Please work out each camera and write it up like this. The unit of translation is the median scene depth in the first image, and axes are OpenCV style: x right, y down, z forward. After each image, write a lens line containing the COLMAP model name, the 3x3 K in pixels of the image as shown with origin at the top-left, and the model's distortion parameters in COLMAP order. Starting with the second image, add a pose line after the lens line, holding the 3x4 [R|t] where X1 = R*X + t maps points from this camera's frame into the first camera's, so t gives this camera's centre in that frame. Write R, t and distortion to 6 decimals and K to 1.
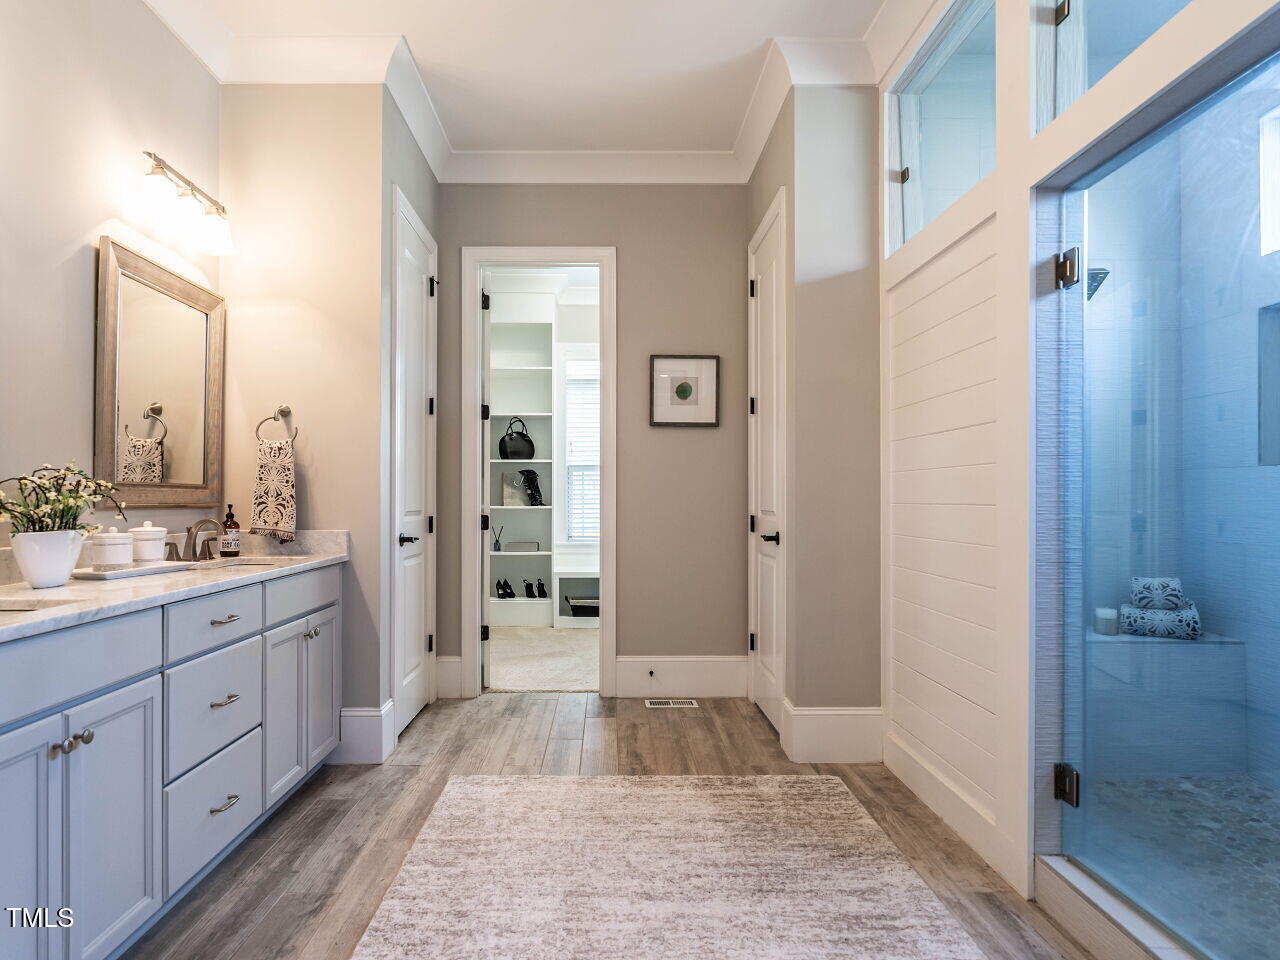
lens RADIAL K [[782.4, 0, 626.2], [0, 782.4, 483.8], [0, 0, 1]] dist [0.002064, -0.000519]
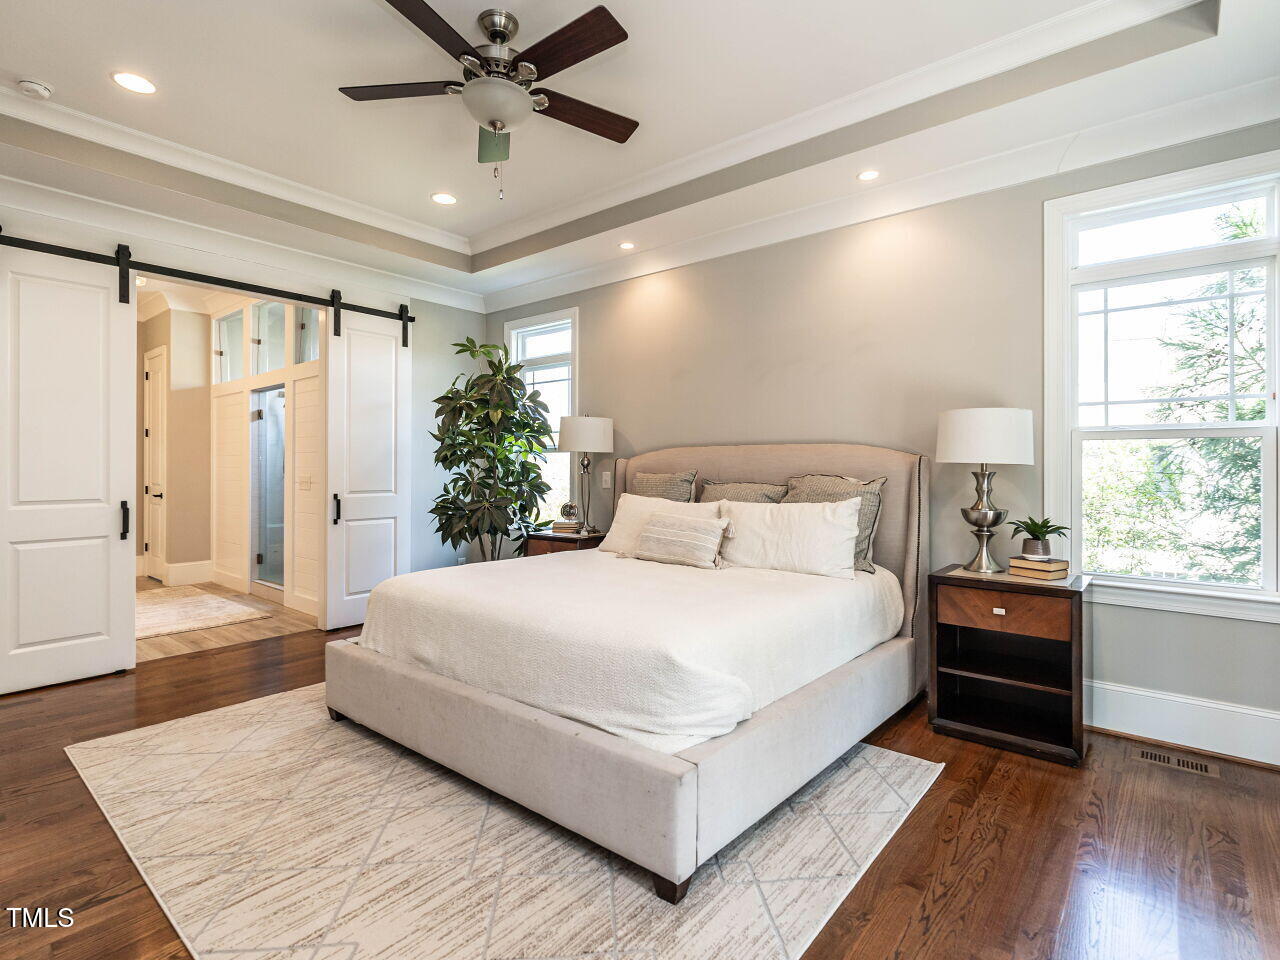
lens RADIAL K [[667.1, 0, 640.0], [0, 667.1, 480.0], [0, 0, 1]] dist [-0.000172, -0.000011]
pose [[0.683054, -0.000759, 0.730367, -0.314035], [-0.016798, 0.999719, 0.016749, -0.036091], [-0.730174, -0.023709, 0.682849, -1.542495]]
